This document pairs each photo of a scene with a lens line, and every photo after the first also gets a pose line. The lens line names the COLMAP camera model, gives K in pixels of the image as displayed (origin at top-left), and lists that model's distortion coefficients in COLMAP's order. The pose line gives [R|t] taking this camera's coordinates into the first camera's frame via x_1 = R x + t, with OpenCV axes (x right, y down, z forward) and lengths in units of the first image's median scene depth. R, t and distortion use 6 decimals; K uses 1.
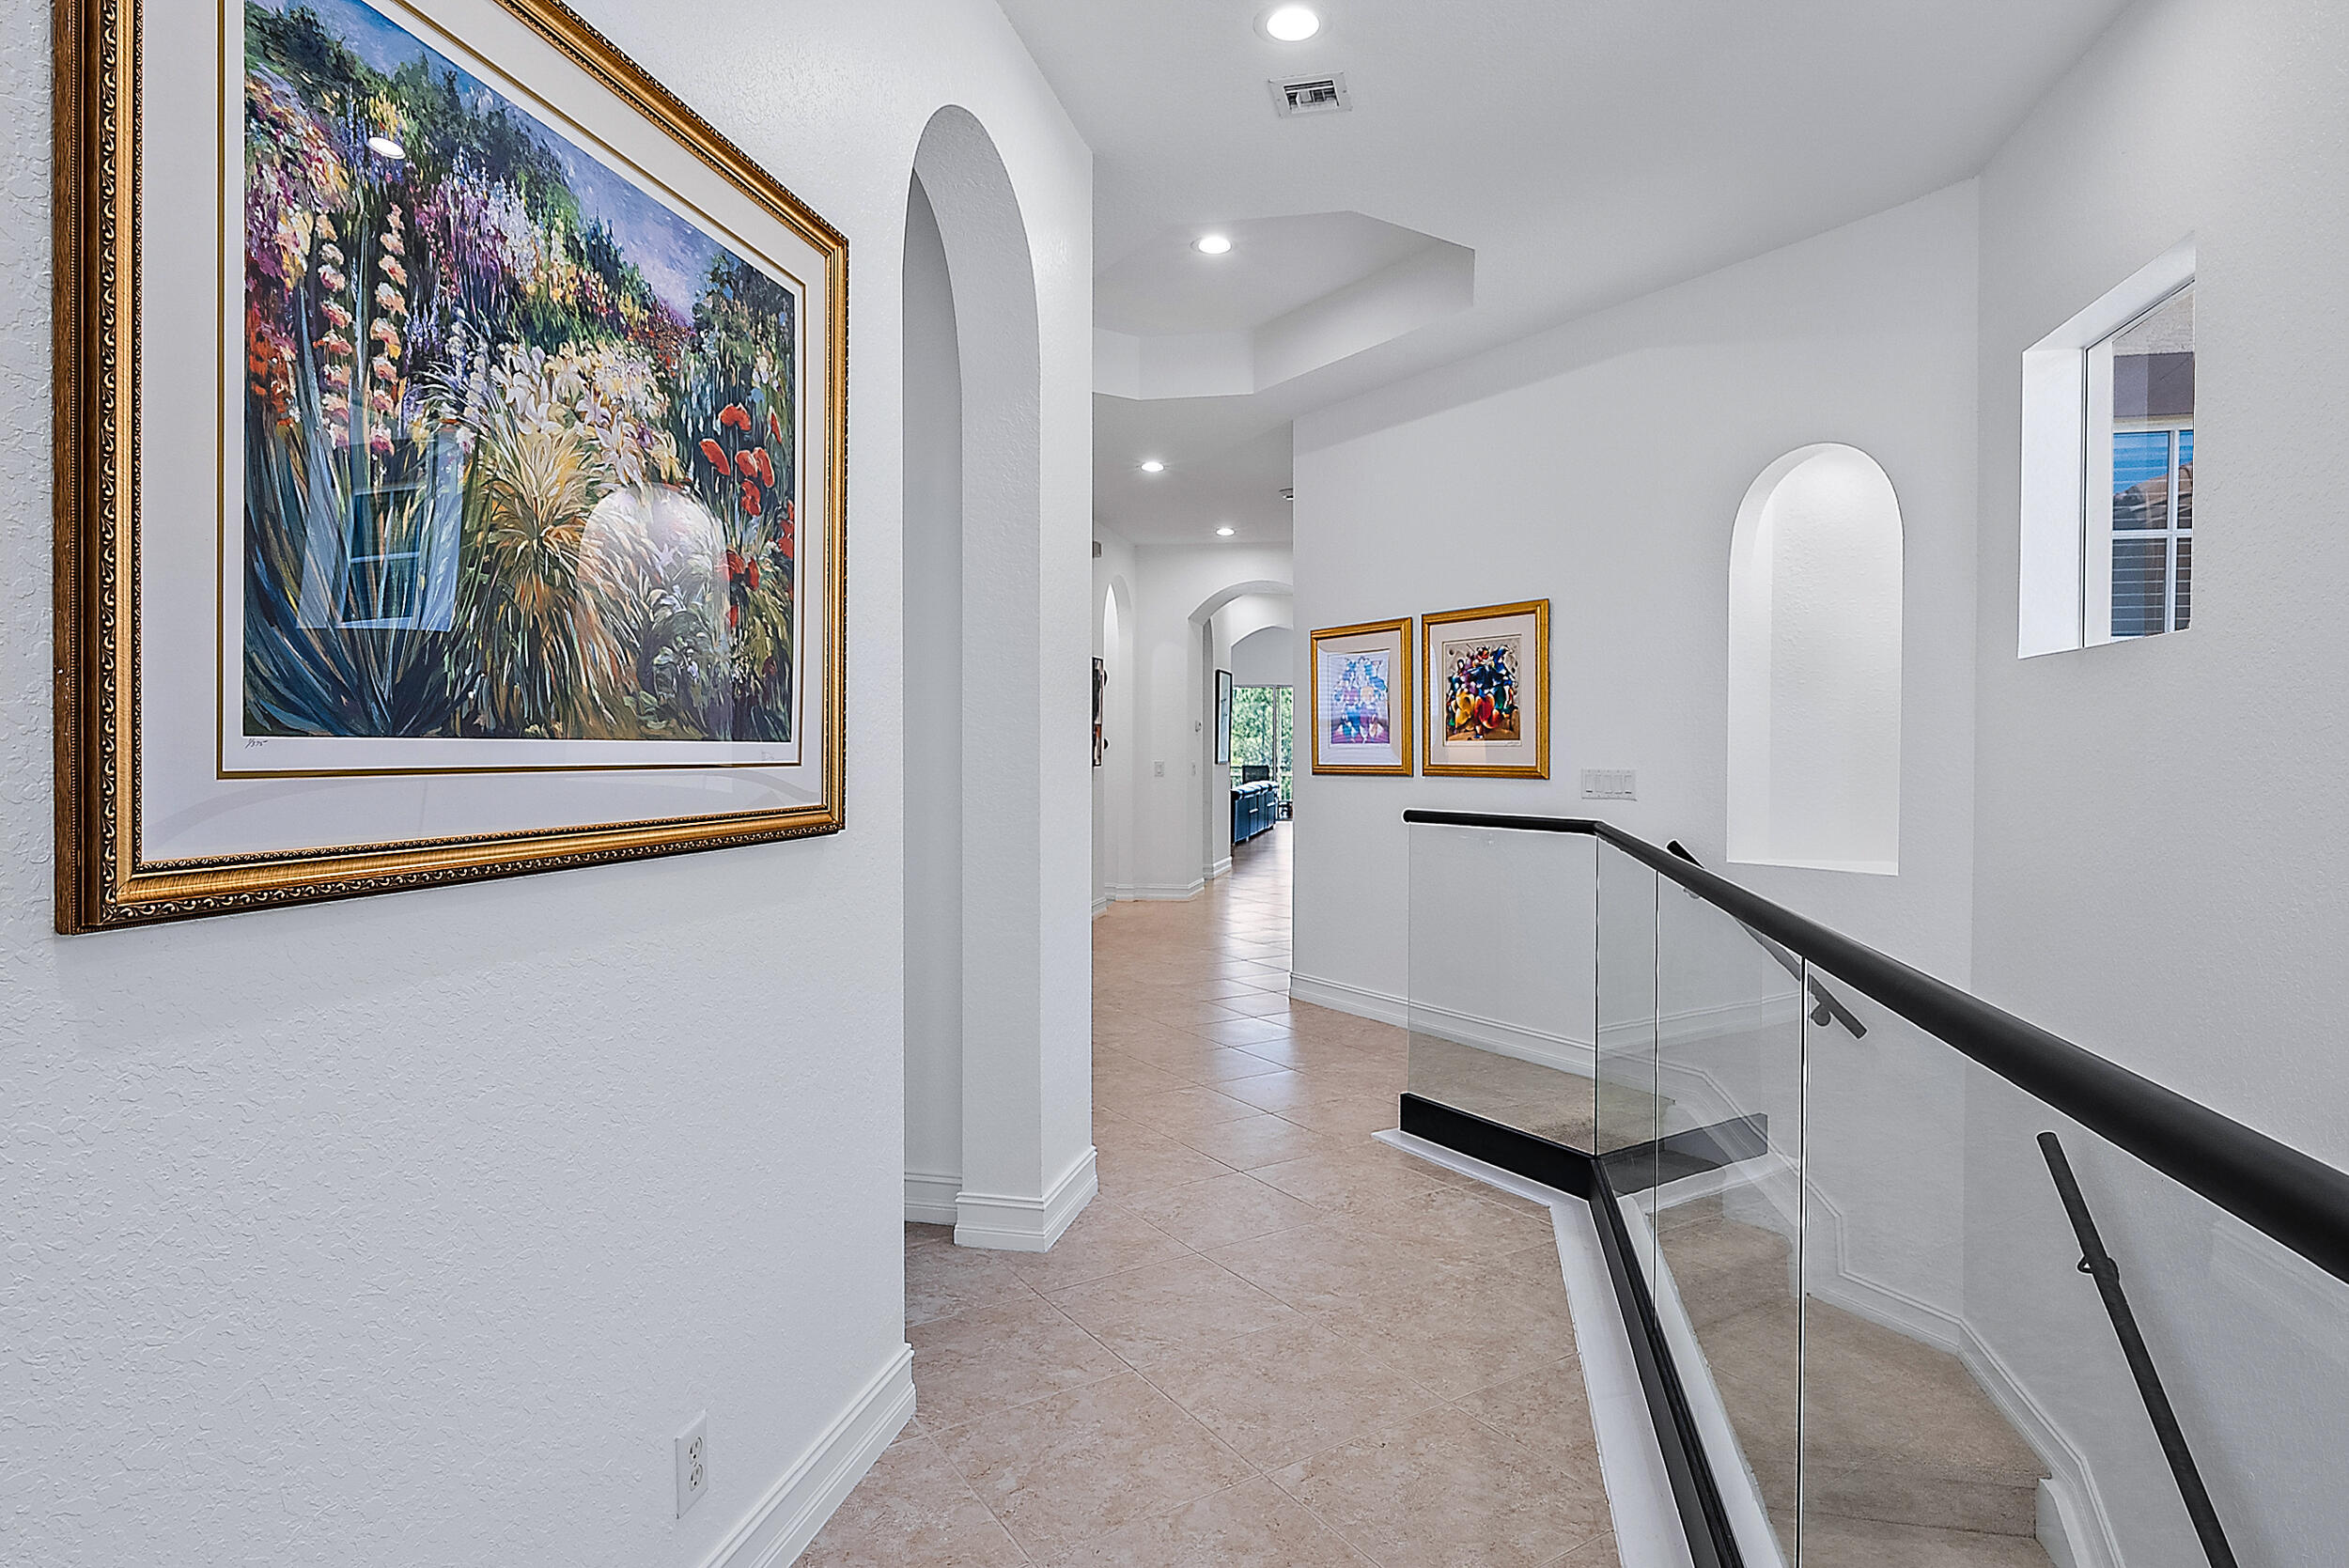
lens RADIAL K [[1302.1, 0, 1174.2], [0, 1302.1, 768.9], [0, 0, 1]] dist [-0.000265, -0.000039]
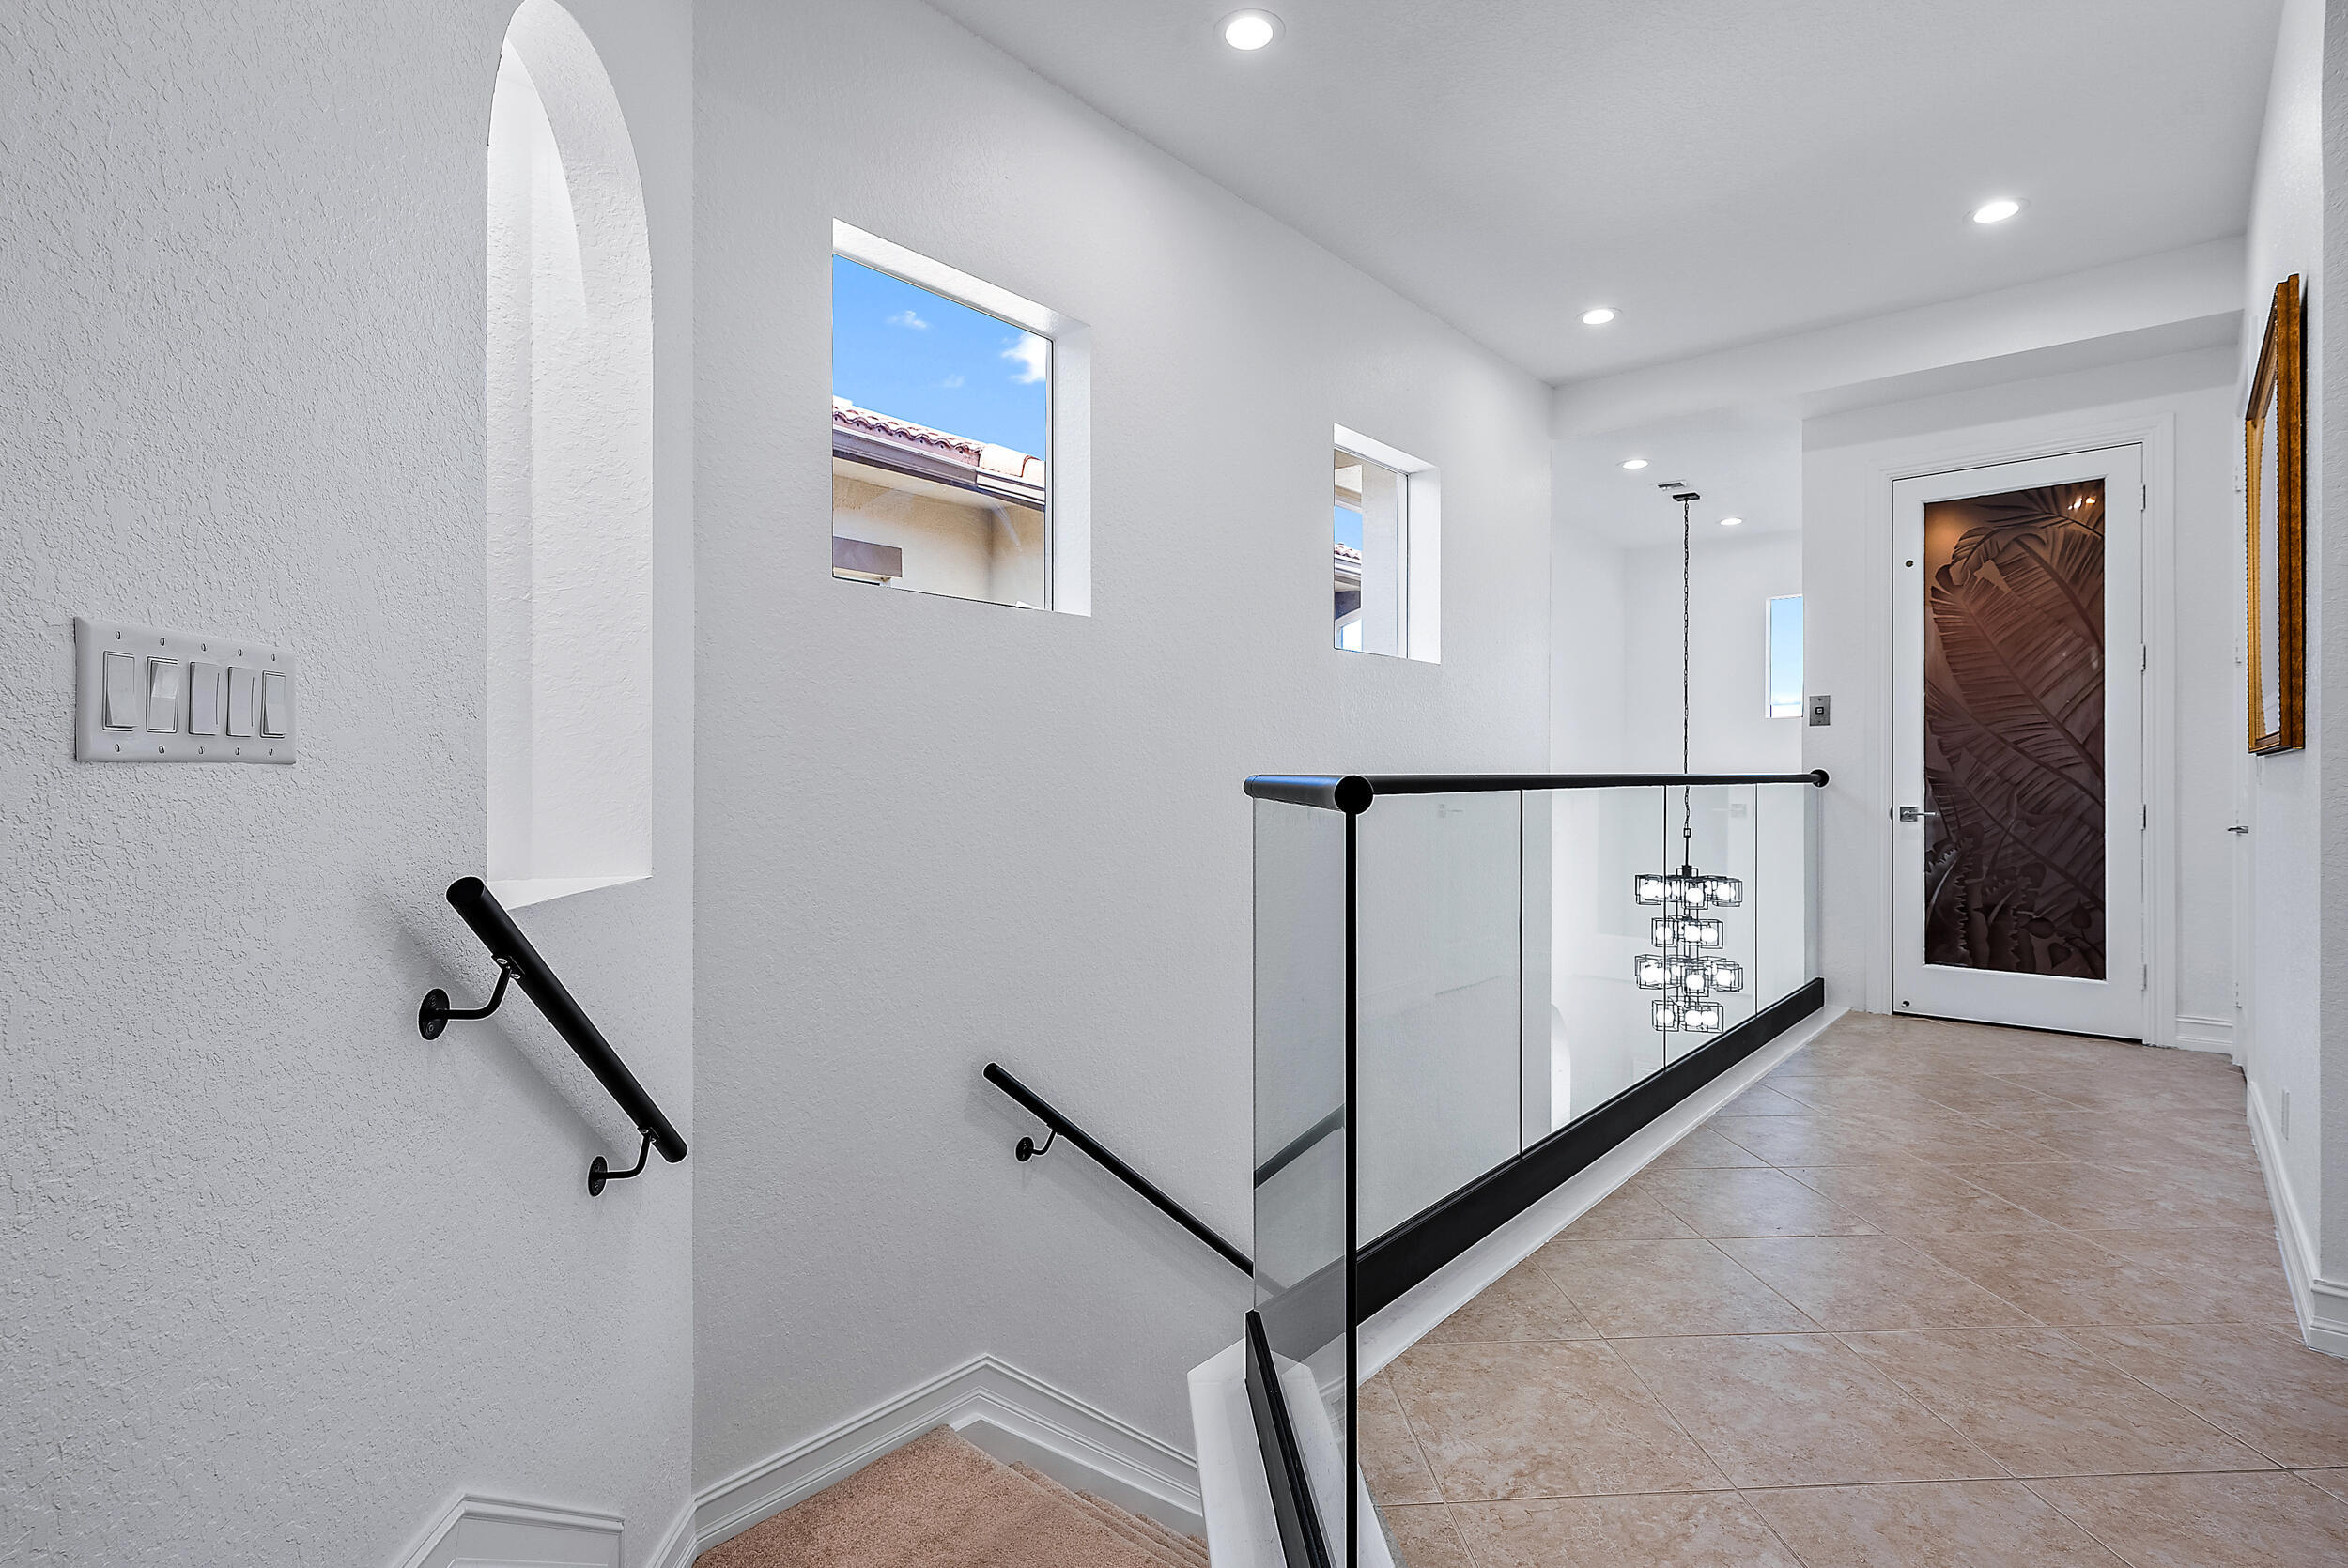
lens RADIAL K [[1119.9, 0, 1175.0], [0, 1119.9, 778.9], [0, 0, 1]] dist [0.014182, -0.000245]
pose [[-0.878055, -0.008640, 0.478482, 0.110985], [0.000555, 0.999818, 0.019074, 0.031759], [-0.478559, 0.017013, -0.877890, 1.625787]]
